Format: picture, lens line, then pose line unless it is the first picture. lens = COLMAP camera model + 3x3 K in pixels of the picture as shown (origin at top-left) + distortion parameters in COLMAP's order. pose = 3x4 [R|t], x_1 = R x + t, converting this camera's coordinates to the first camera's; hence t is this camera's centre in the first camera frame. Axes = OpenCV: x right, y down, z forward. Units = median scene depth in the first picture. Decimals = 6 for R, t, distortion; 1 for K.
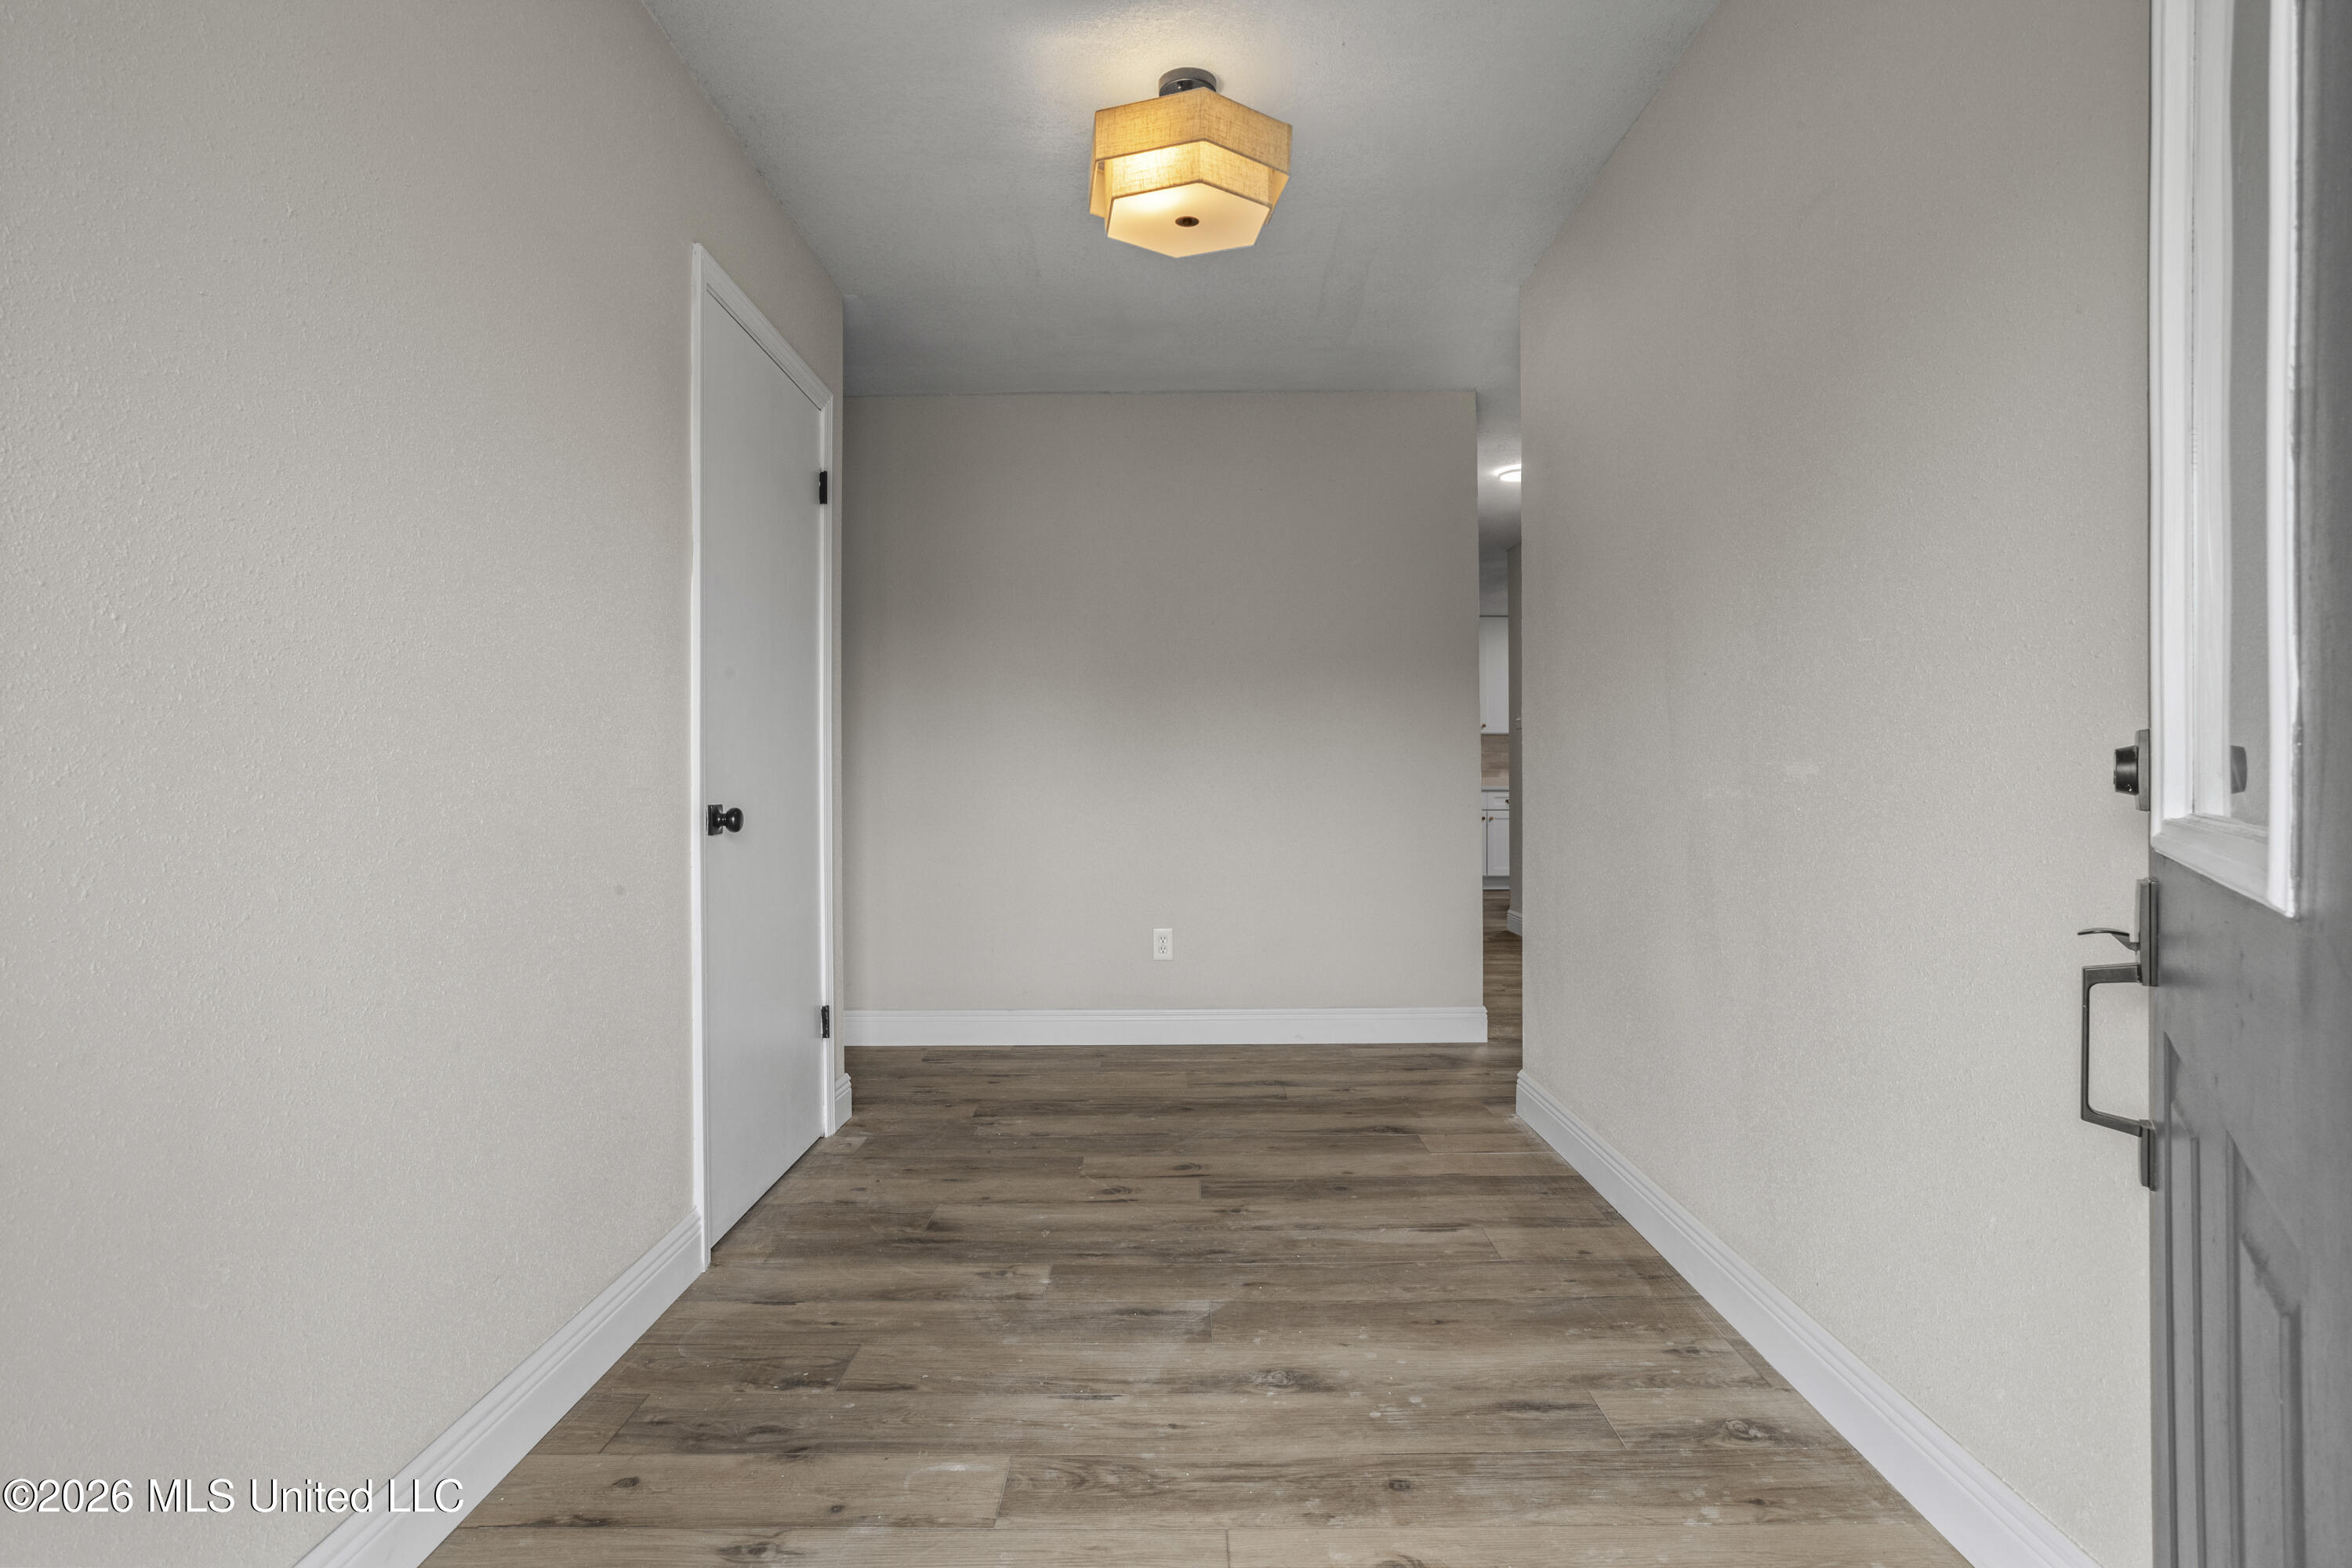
lens RADIAL K [[1194.4, 0, 1176.0], [0, 1194.4, 776.7], [0, 0, 1]] dist [0.000918, -0.000016]
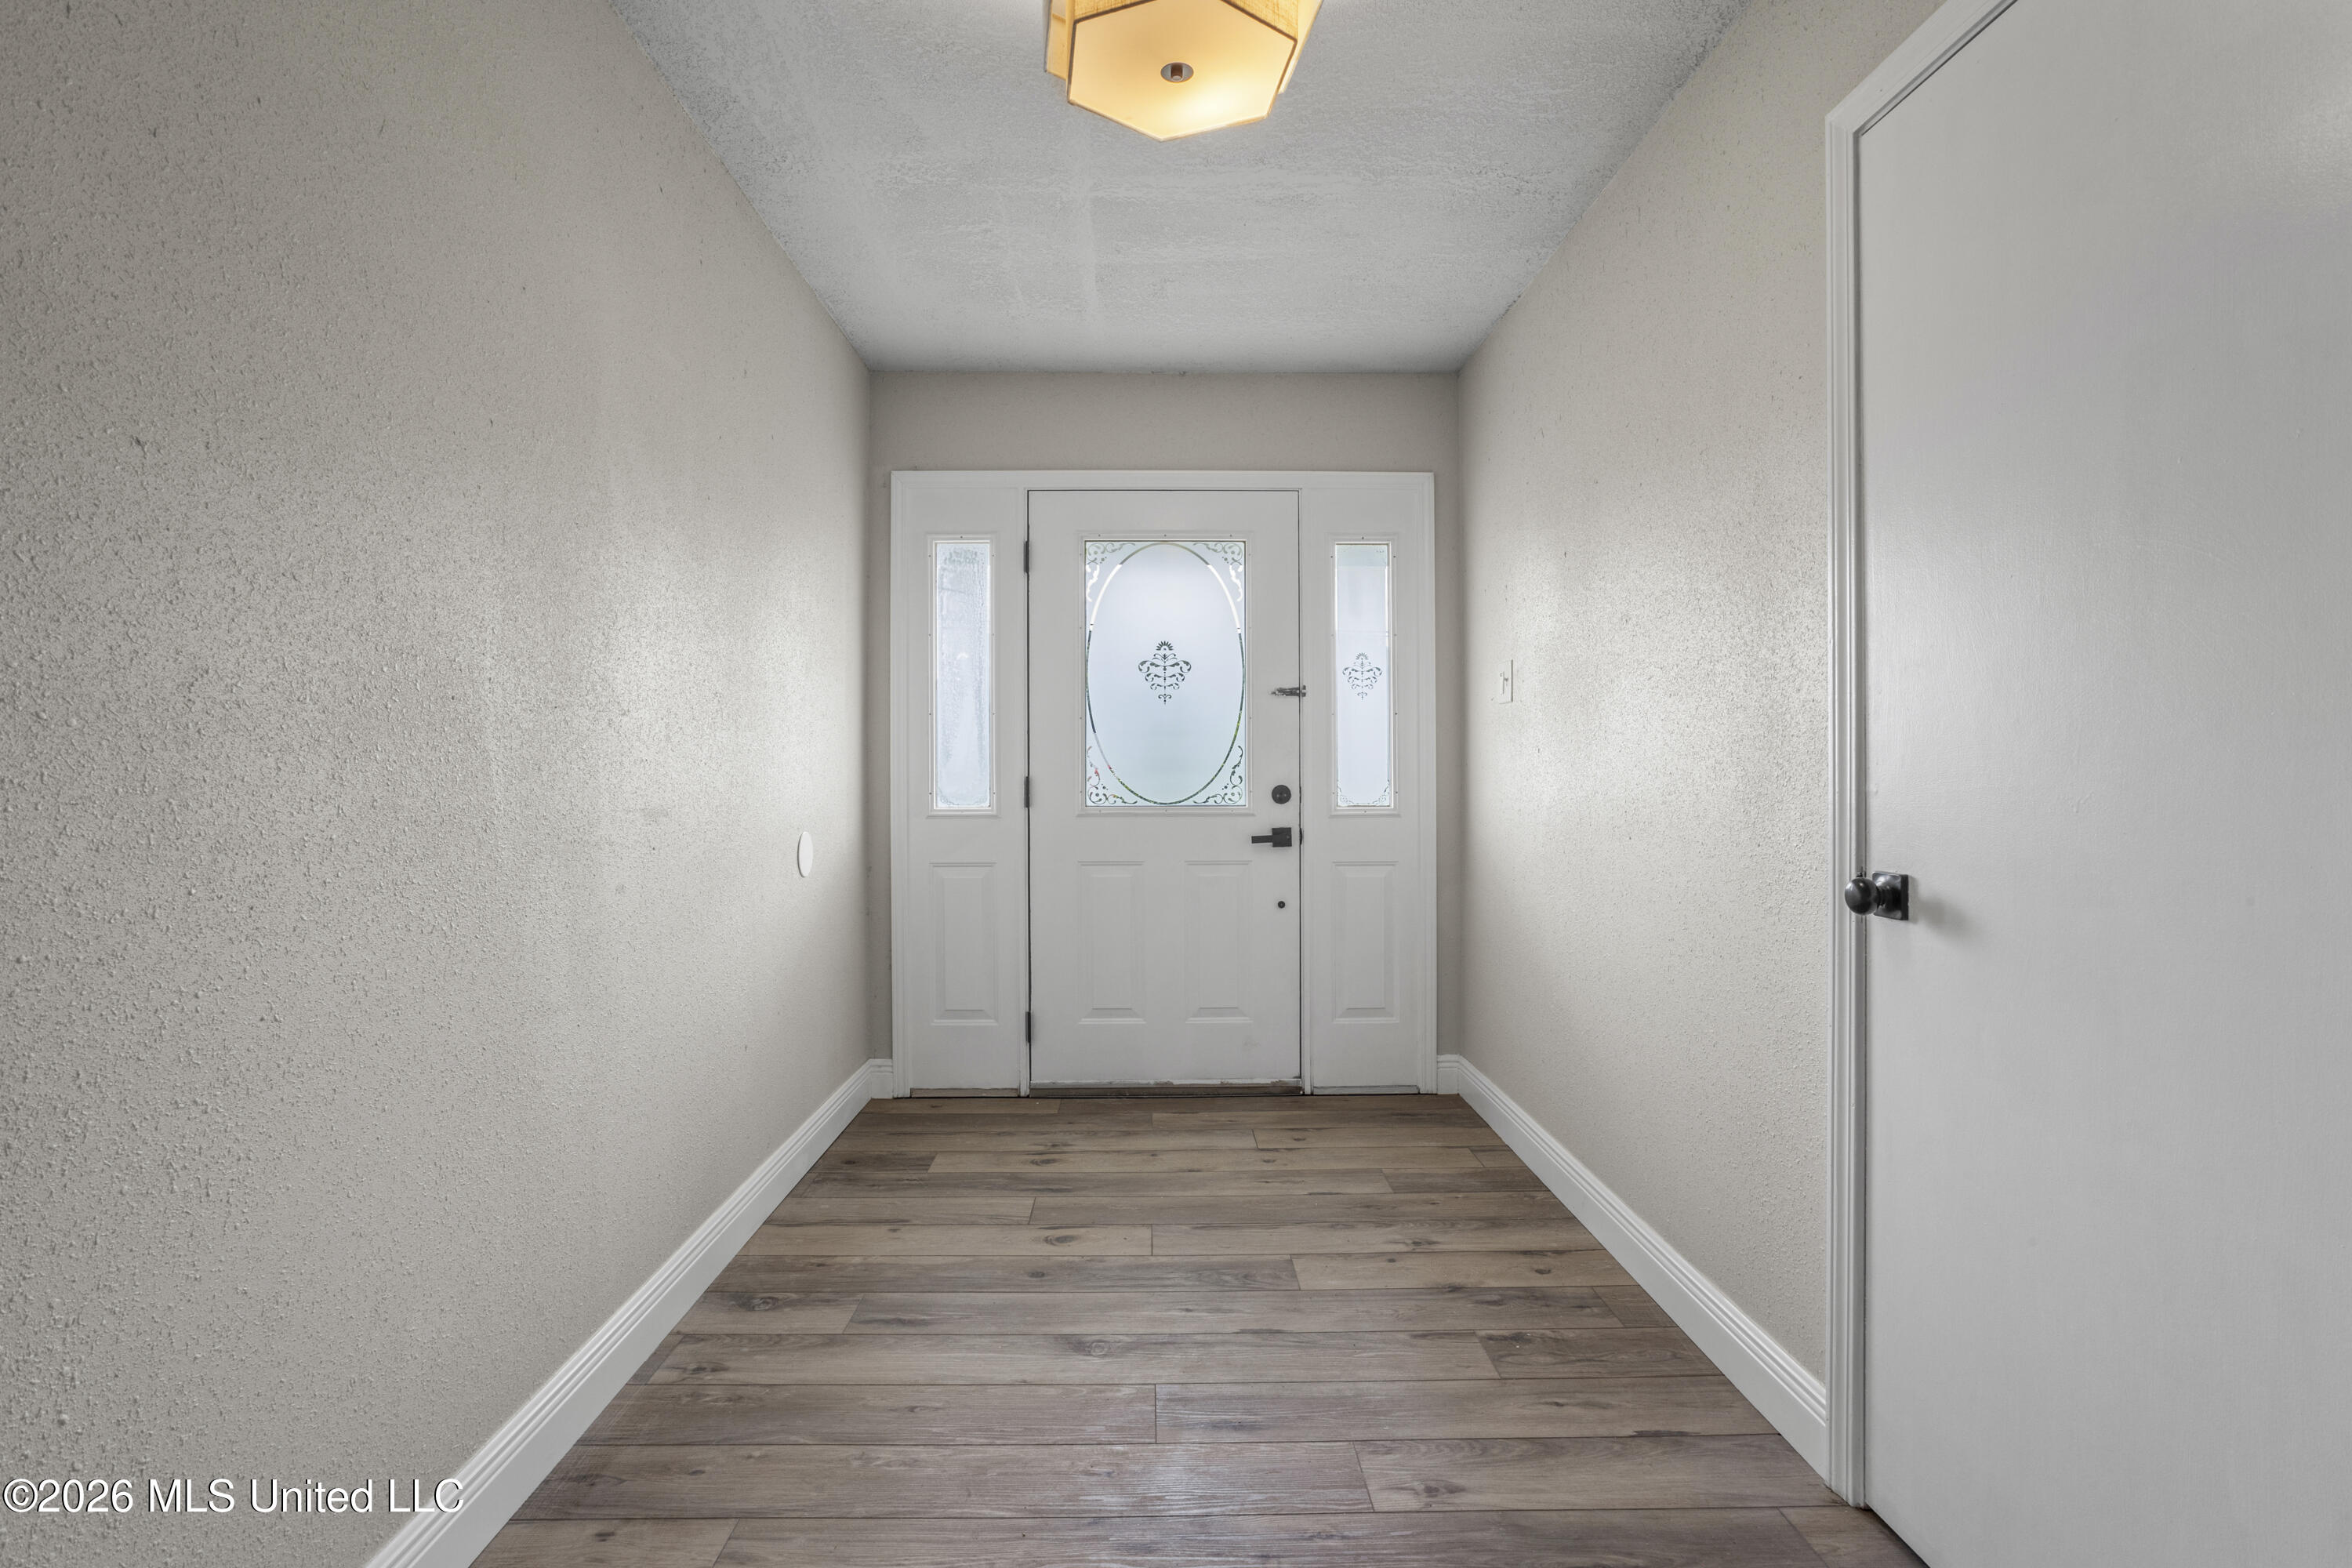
lens RADIAL K [[1069.3, 0, 1172.1], [0, 1069.3, 776.3], [0, 0, 1]] dist [-0.001661, 0.000032]
pose [[-0.999735, 0.005917, -0.022259, 0.037913], [0.005717, 0.999943, 0.009049, -0.051619], [0.022311, 0.008920, -0.999711, 2.127715]]
